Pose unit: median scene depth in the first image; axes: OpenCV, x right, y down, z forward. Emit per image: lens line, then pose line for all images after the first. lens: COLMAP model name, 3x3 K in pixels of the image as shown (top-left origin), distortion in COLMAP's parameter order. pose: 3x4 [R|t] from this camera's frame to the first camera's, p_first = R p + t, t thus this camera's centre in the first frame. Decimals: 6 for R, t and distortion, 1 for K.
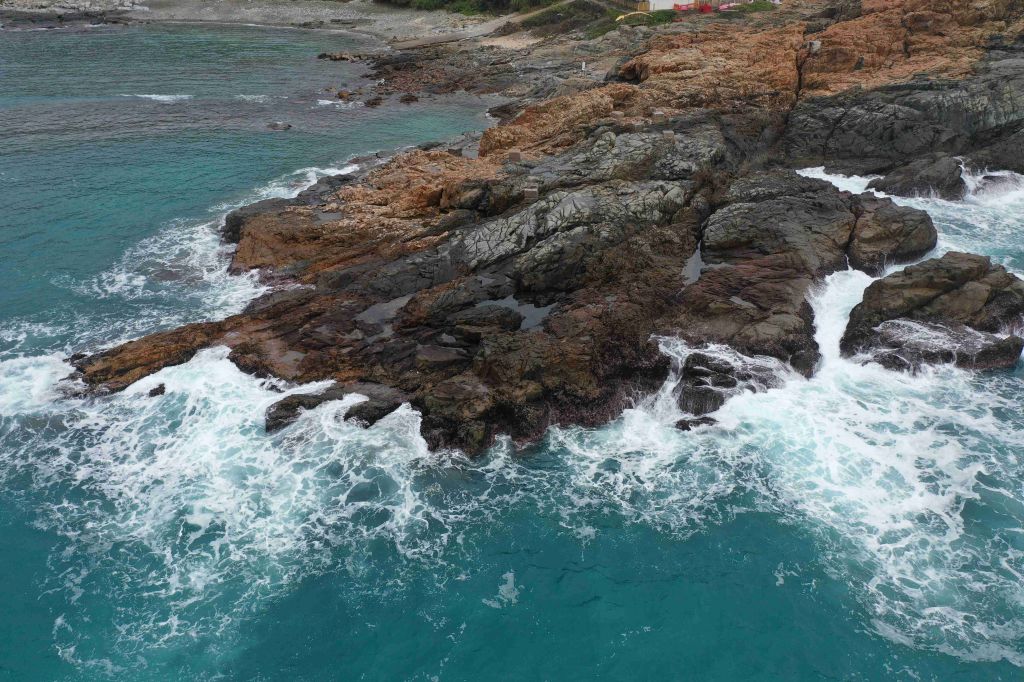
lens RADIAL K [[800.1, 0, 512.0], [0, 800.1, 341.0], [0, 0, 1]] dist [0.017229, 0.005307]
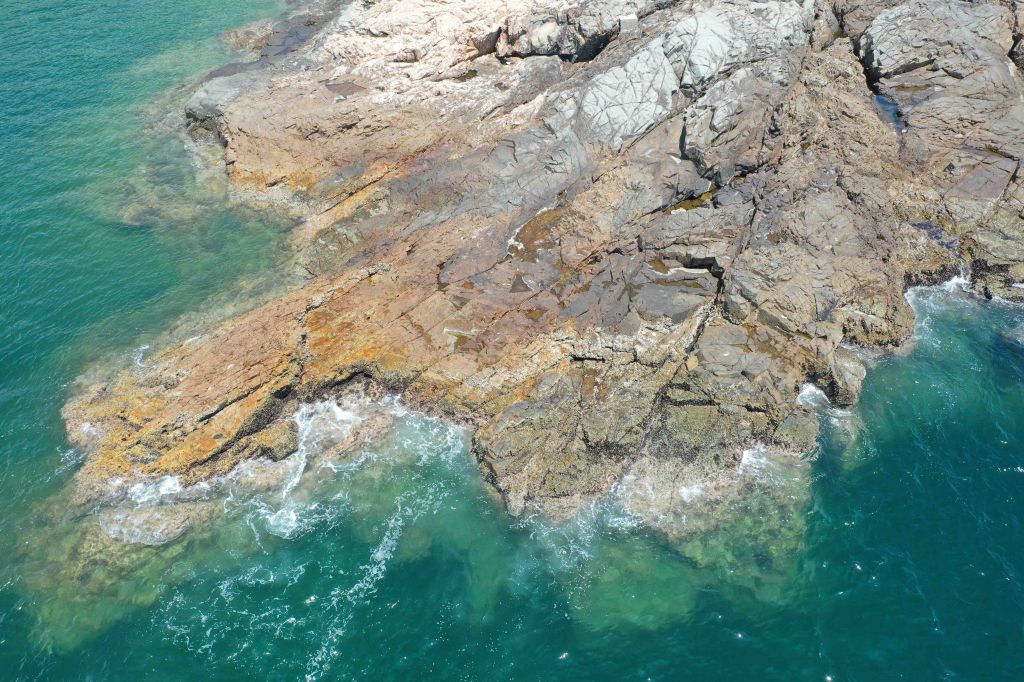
lens RADIAL K [[795.3, 0, 512.0], [0, 795.3, 341.0], [0, 0, 1]] dist [0.005021, 0.000529]
pose [[0.967690, -0.178734, 0.177851, -0.275997], [0.130915, 0.958980, 0.251433, -0.109878], [-0.215496, -0.220025, 0.951394, 0.290054]]
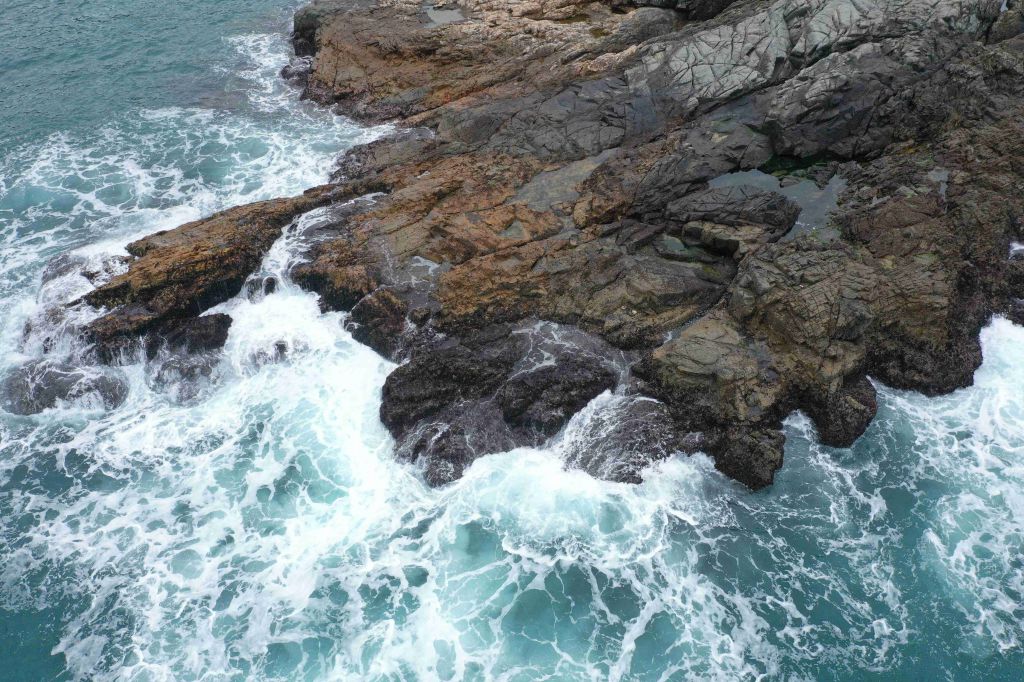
lens RADIAL K [[793.9, 0, 512.0], [0, 793.9, 341.0], [0, 0, 1]] dist [-0.011307, -0.004882]
pose [[0.996807, 0.041087, -0.068470, -0.127977], [-0.023159, 0.969366, 0.244525, -0.061345], [0.076419, -0.242158, 0.967223, 0.329968]]
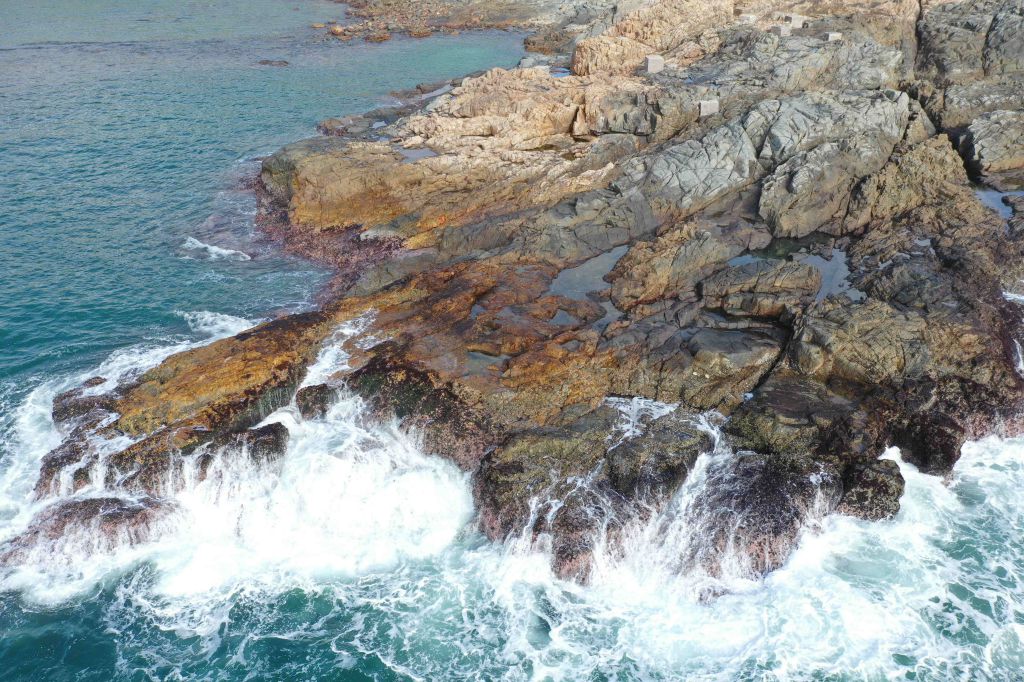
lens RADIAL K [[793.9, 0, 512.0], [0, 793.9, 341.0], [0, 0, 1]] dist [-0.011307, -0.004882]
pose [[0.994165, -0.059276, 0.090122, -0.240815], [0.056814, 0.997945, 0.029644, -0.009350], [-0.091694, -0.024351, 0.995489, 0.333017]]
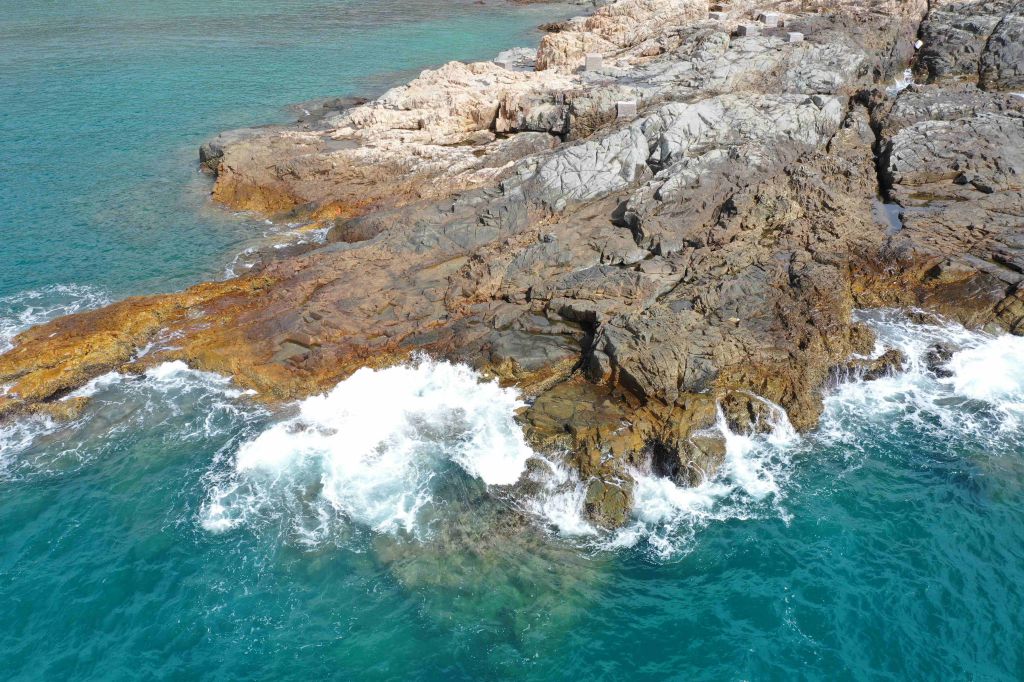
lens RADIAL K [[793.9, 0, 512.0], [0, 793.9, 341.0], [0, 0, 1]] dist [-0.011307, -0.004882]
pose [[0.999985, -0.002001, -0.005188, -0.079644], [0.002228, 0.999028, 0.044032, -0.011590], [0.005095, -0.044043, 0.999017, 0.312737]]
